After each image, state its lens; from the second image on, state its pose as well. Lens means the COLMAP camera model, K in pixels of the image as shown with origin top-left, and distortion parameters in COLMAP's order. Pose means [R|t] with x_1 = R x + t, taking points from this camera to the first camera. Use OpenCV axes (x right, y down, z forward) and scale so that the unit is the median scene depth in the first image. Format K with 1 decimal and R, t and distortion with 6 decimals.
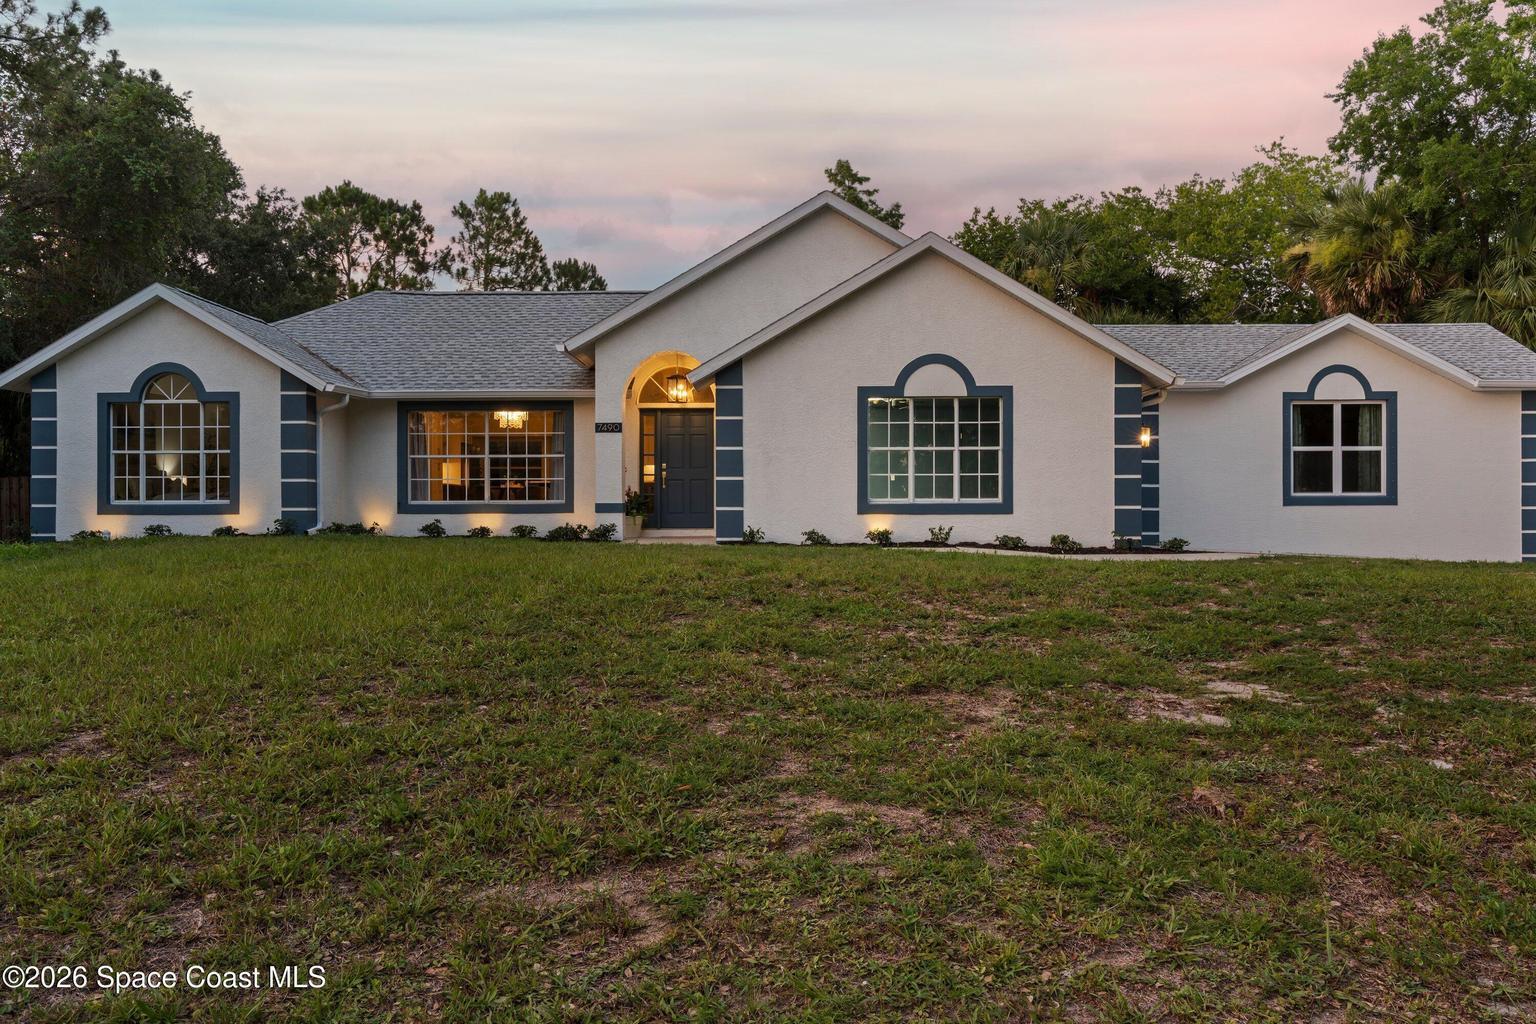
lens RADIAL K [[1227.1, 0, 768.0], [0, 1227.1, 512.0], [0, 0, 1]] dist [-0.004588, -0.001739]
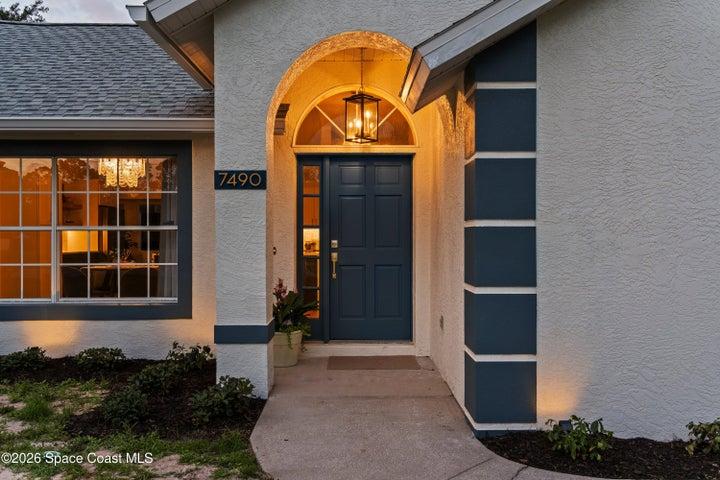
lens RADIAL K [[604.4, 0, 360.0], [0, 604.4, 240.0], [0, 0, 1]] dist [0.006821, -0.000593]
pose [[0.999829, 0.001125, 0.018438, -0.078419], [-0.001222, 0.999986, 0.005219, -0.041718], [-0.018431, -0.005241, 0.999816, 0.693054]]
